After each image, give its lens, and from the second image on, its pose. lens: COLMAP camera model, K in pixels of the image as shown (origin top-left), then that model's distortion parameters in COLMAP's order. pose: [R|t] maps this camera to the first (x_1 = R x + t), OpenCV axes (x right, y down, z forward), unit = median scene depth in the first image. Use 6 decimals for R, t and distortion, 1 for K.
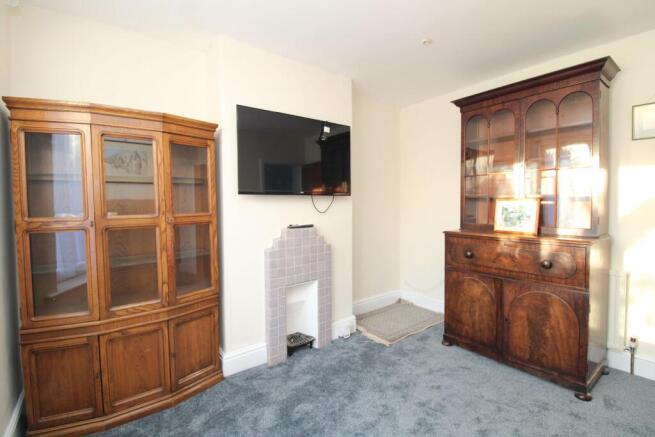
lens RADIAL K [[306.3, 0, 330.2], [0, 306.3, 207.6], [0, 0, 1]] dist [-0.017388, -0.000290]
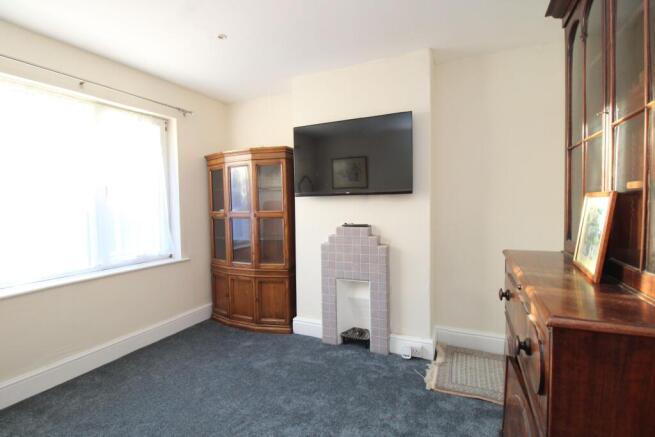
lens RADIAL K [[306.3, 0, 330.2], [0, 306.3, 207.6], [0, 0, 1]] dist [-0.017388, -0.000290]
pose [[0.454953, 0.014040, -0.890405, 0.949016], [0.002817, 0.999848, 0.017205, -0.019861], [0.890511, -0.010336, 0.454844, 0.554477]]
